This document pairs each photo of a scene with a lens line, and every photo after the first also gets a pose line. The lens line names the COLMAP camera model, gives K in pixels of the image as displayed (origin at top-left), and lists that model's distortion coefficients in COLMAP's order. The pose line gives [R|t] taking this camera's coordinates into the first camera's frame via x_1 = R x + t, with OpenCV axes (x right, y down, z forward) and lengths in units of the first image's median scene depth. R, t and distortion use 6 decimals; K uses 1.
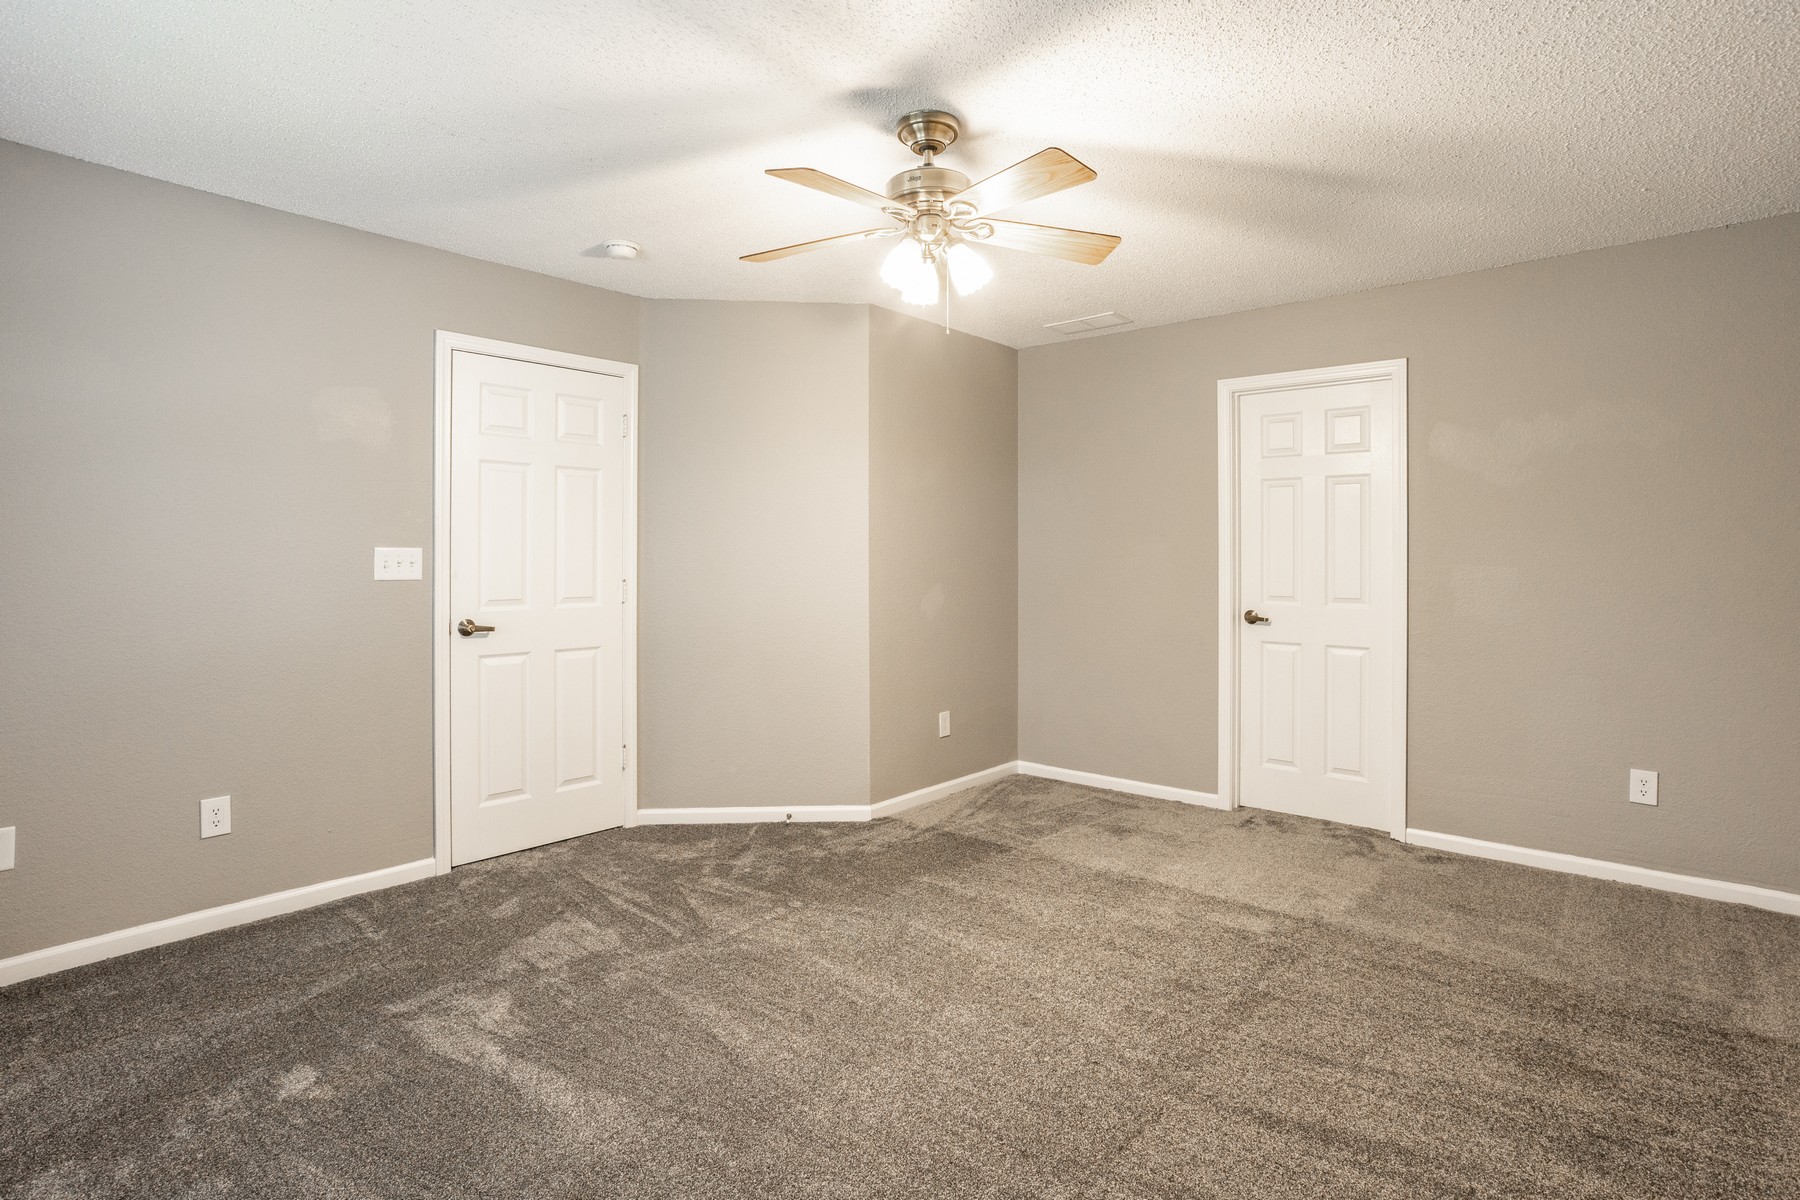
lens RADIAL K [[912.0, 0, 894.1], [0, 912.0, 543.4], [0, 0, 1]] dist [-0.003159, -0.000515]
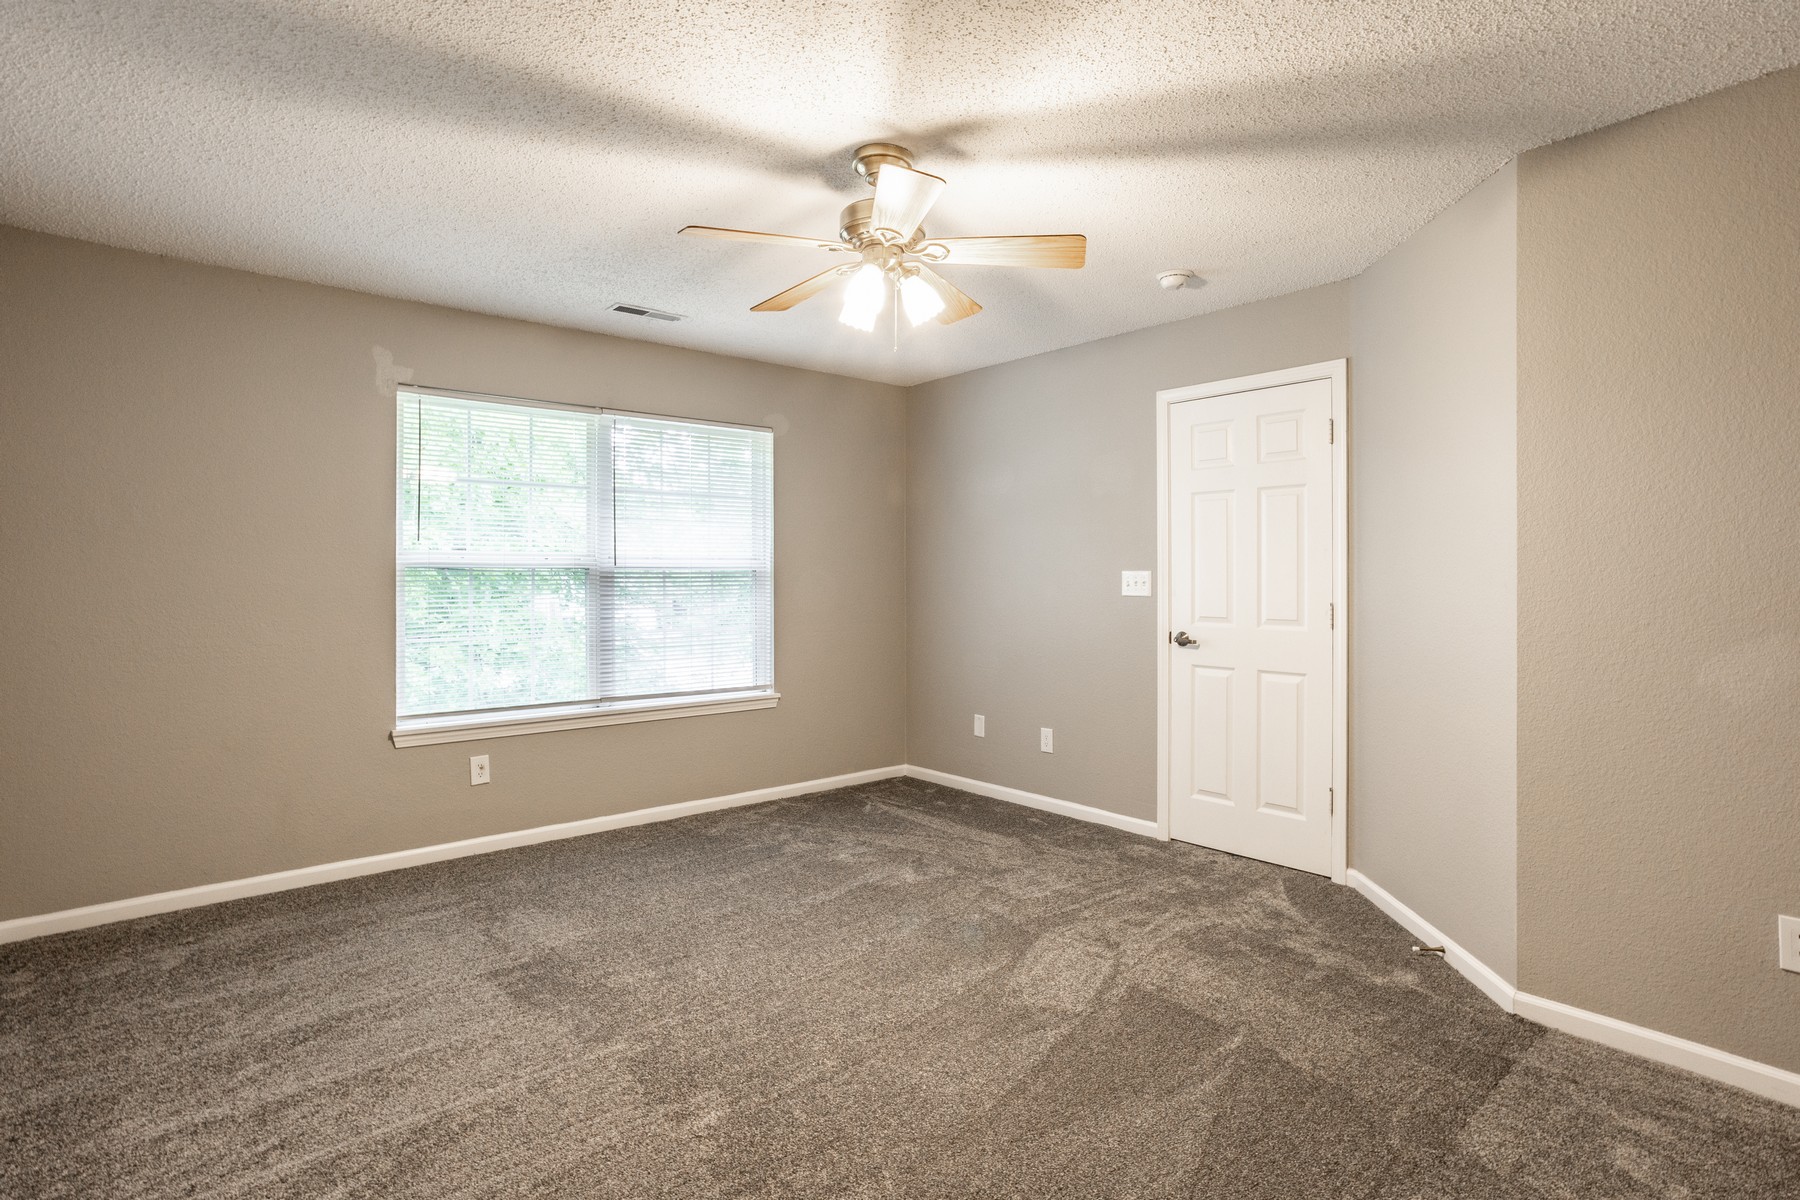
lens RADIAL K [[897.9, 0, 906.8], [0, 897.9, 575.5], [0, 0, 1]] dist [-0.000192, 0.000684]
pose [[-0.116756, -0.007591, -0.993132, 0.705124], [0.010673, 0.999903, -0.008898, 0.017883], [0.993103, -0.011639, -0.116664, 0.778161]]
